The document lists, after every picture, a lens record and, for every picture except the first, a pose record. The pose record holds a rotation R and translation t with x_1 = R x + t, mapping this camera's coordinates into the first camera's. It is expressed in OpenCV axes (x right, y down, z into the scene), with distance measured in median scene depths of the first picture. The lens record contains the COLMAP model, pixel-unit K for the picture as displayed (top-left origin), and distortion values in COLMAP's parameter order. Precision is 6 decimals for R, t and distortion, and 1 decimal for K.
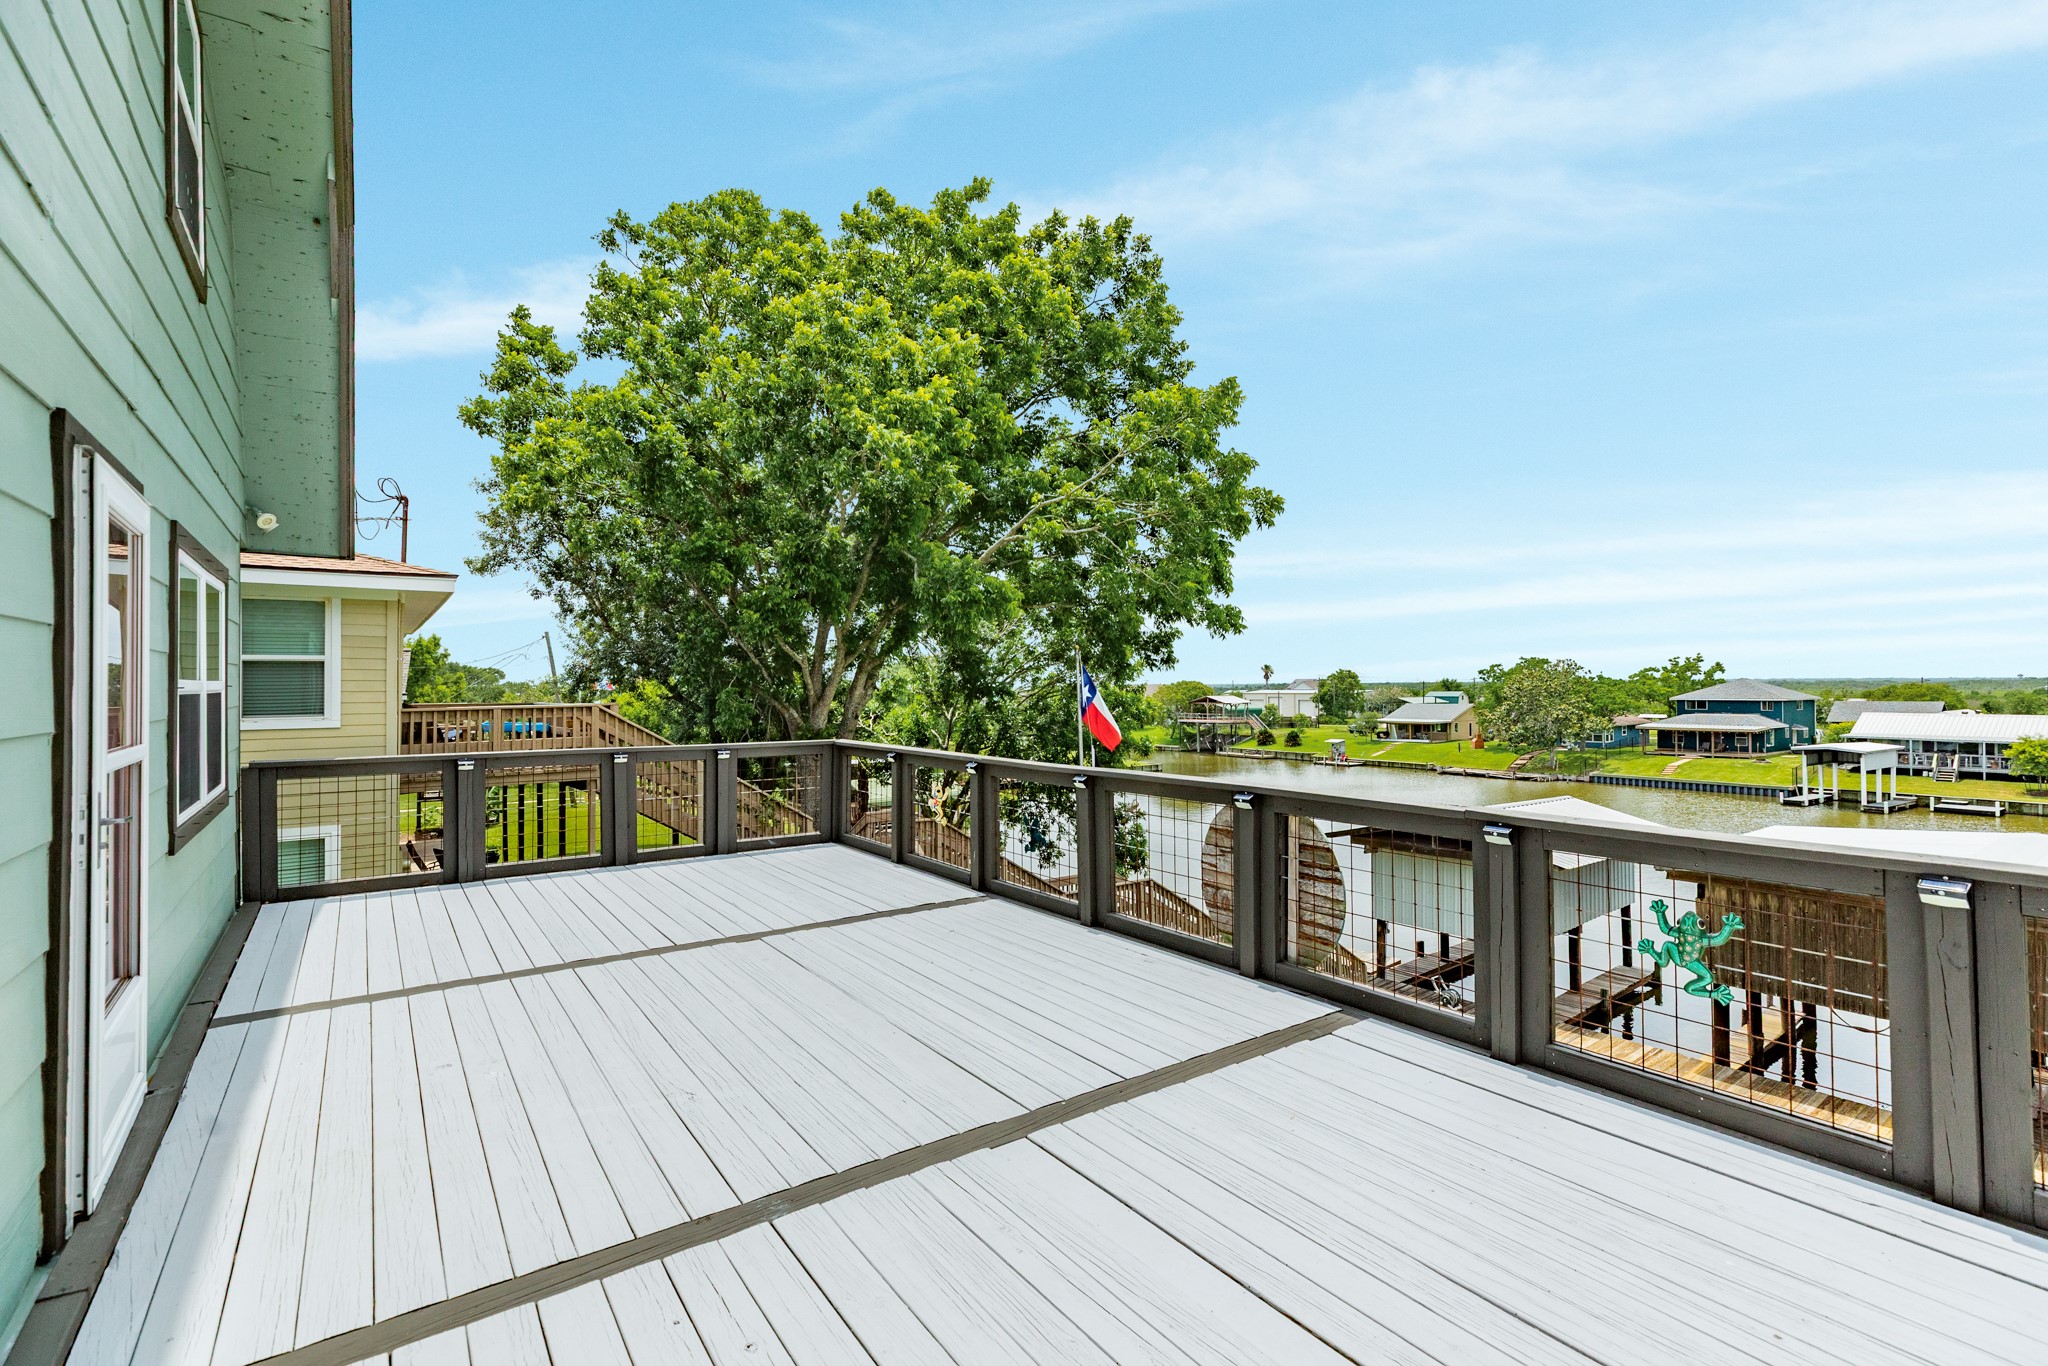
lens RADIAL K [[923.0, 0, 1009.2], [0, 923.0, 691.9], [0, 0, 1]] dist [0.000503, 0.000084]
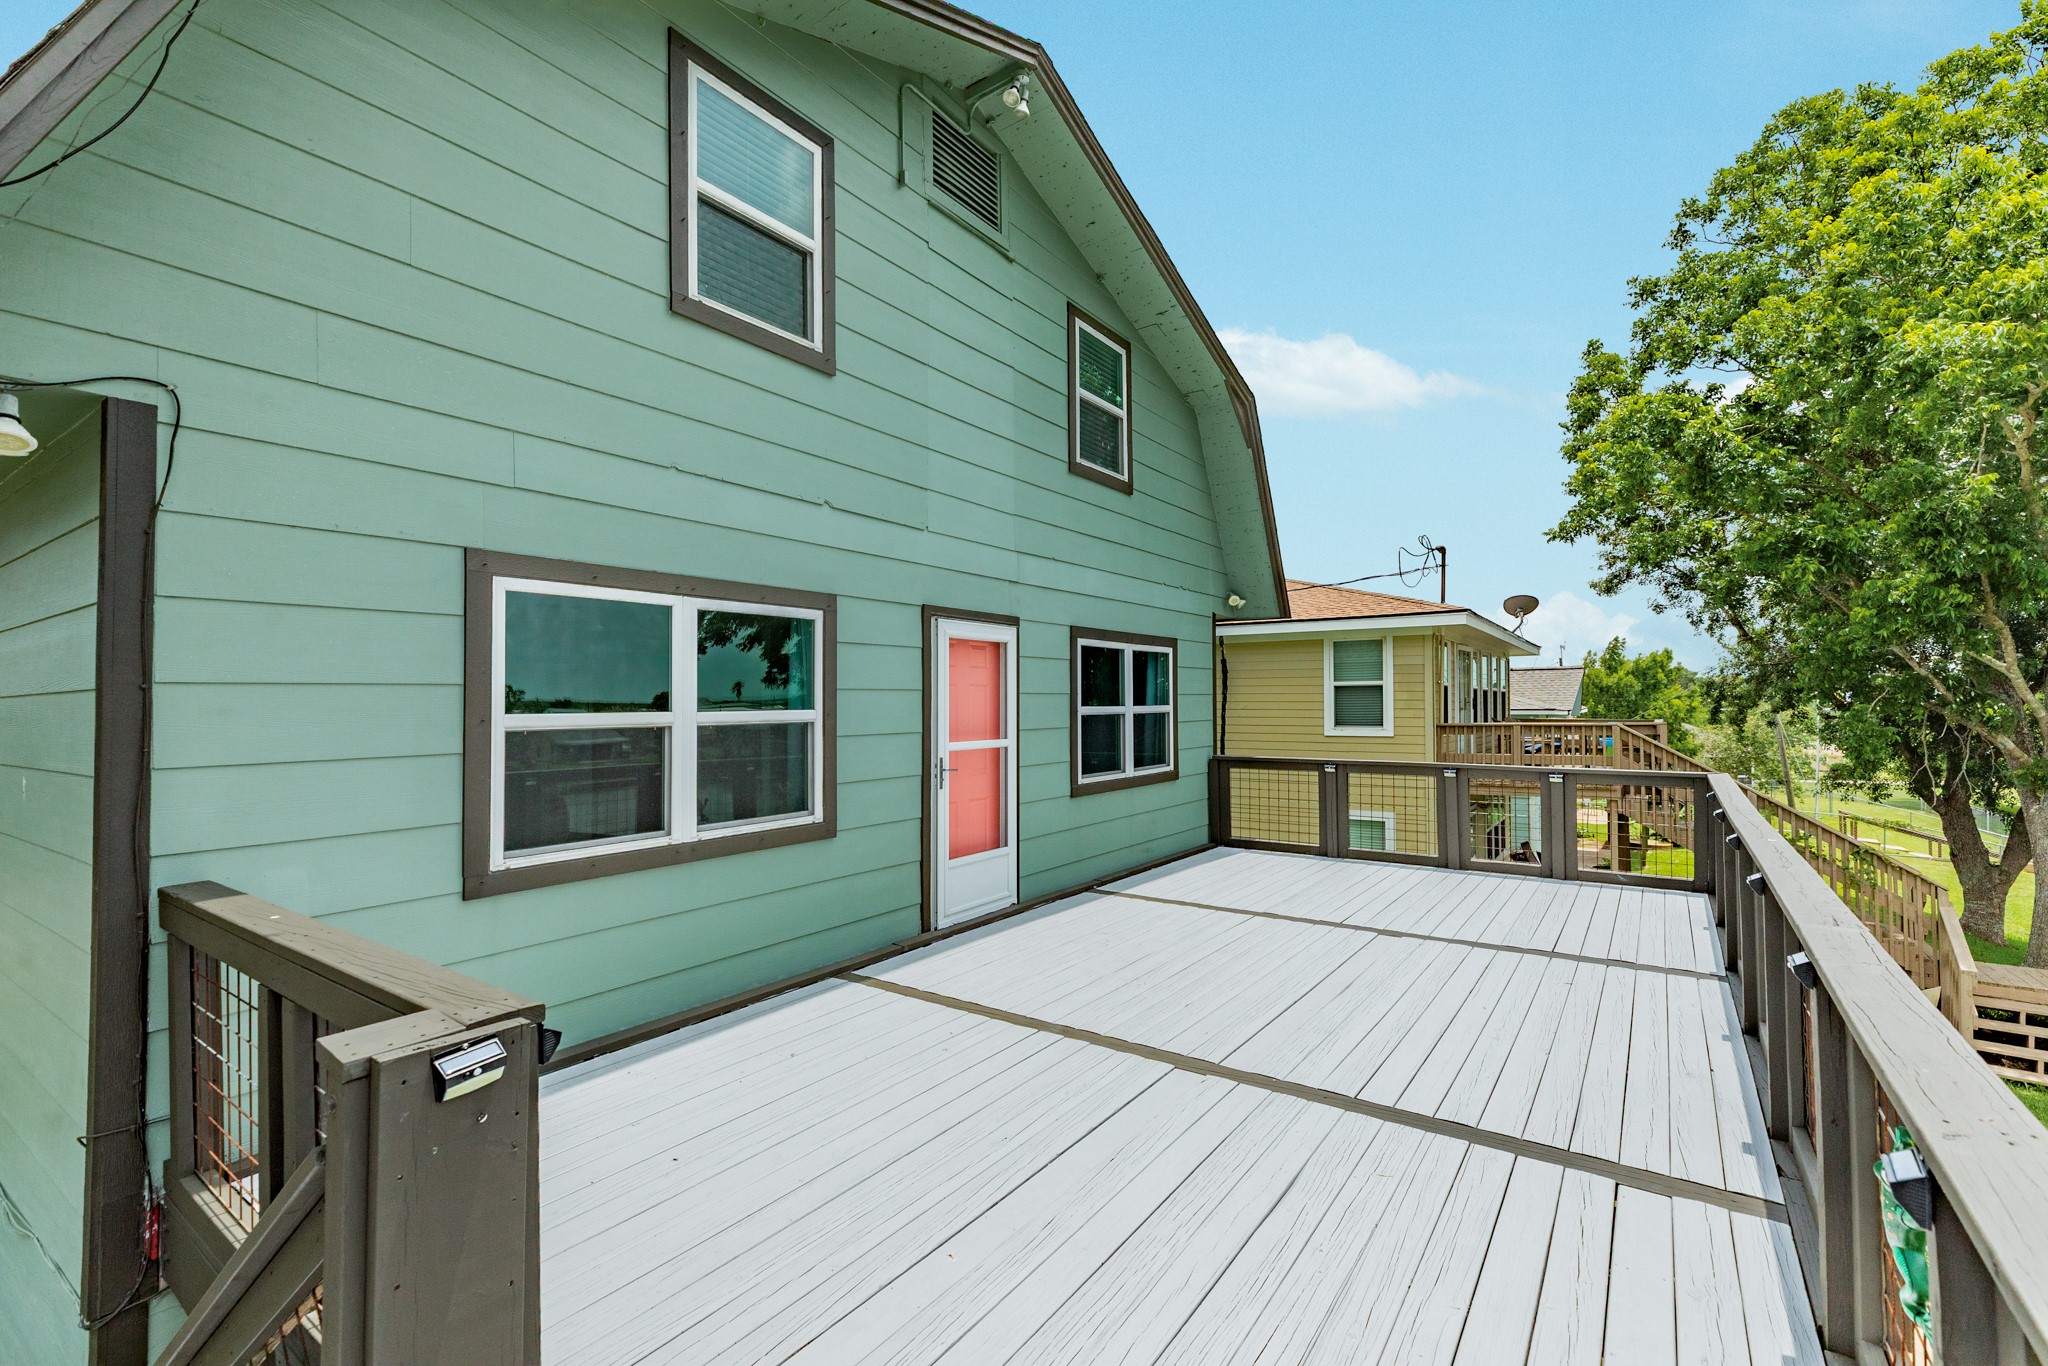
lens RADIAL K [[909.2, 0, 1024.0], [0, 909.2, 683.0], [0, 0, 1]] dist [-0.001969, -0.000236]
pose [[0.343130, -0.012110, -0.939210, 0.287809], [-0.009375, 0.999823, -0.016317, -0.010217], [0.939241, 0.014404, 0.342956, 0.082172]]
